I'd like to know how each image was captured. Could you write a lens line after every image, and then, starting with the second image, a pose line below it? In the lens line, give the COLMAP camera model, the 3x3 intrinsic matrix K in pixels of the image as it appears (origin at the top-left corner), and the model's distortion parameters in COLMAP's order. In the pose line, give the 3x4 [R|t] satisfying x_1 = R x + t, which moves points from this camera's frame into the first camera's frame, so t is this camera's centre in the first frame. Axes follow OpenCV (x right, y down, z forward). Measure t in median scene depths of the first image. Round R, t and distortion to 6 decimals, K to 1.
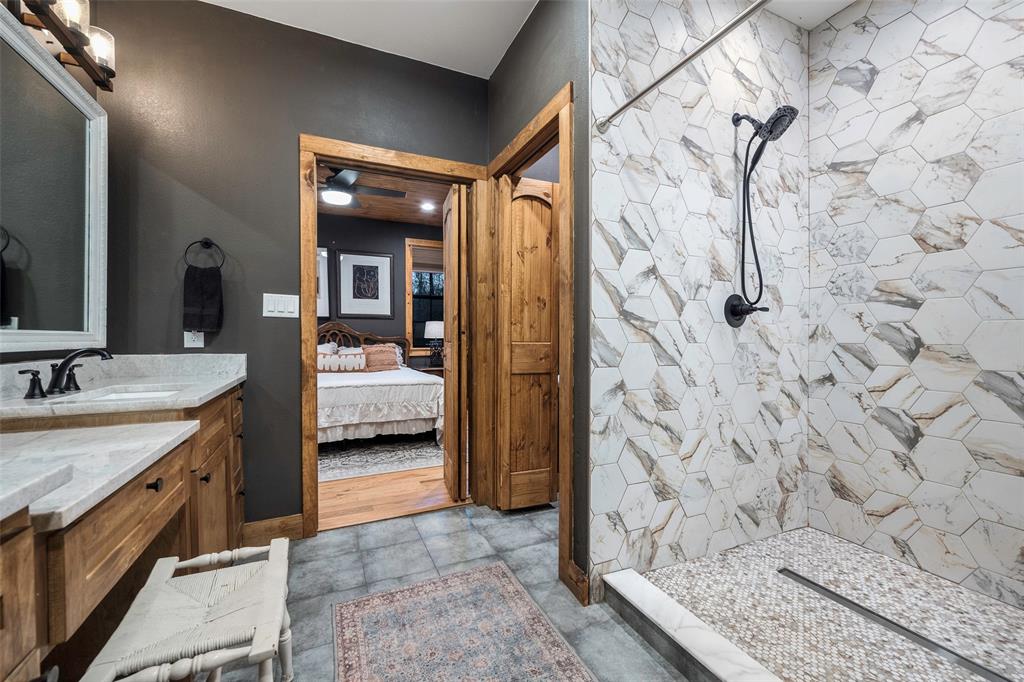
lens RADIAL K [[412.6, 0, 512.0], [0, 412.6, 341.0], [0, 0, 1]] dist [-0.001366, -0.000238]
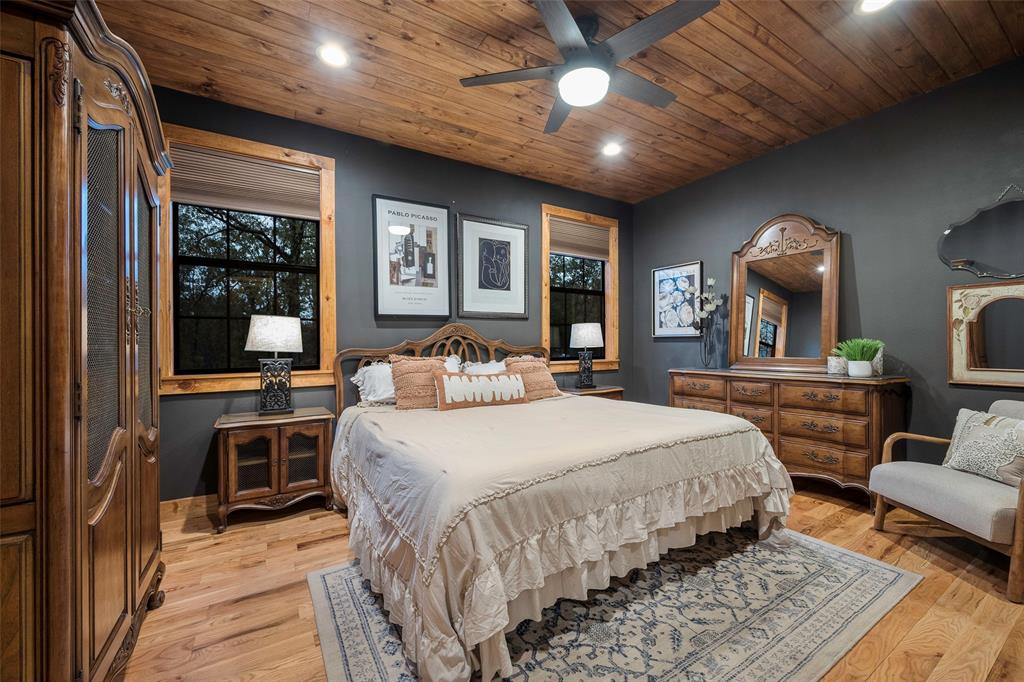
lens RADIAL K [[412.6, 0, 512.0], [0, 412.6, 341.0], [0, 0, 1]] dist [-0.001366, -0.000238]
pose [[0.994360, -0.010013, 0.105585, -0.402855], [0.011716, 0.999811, -0.015521, -0.008159], [-0.105409, 0.016670, 0.994289, 0.336128]]
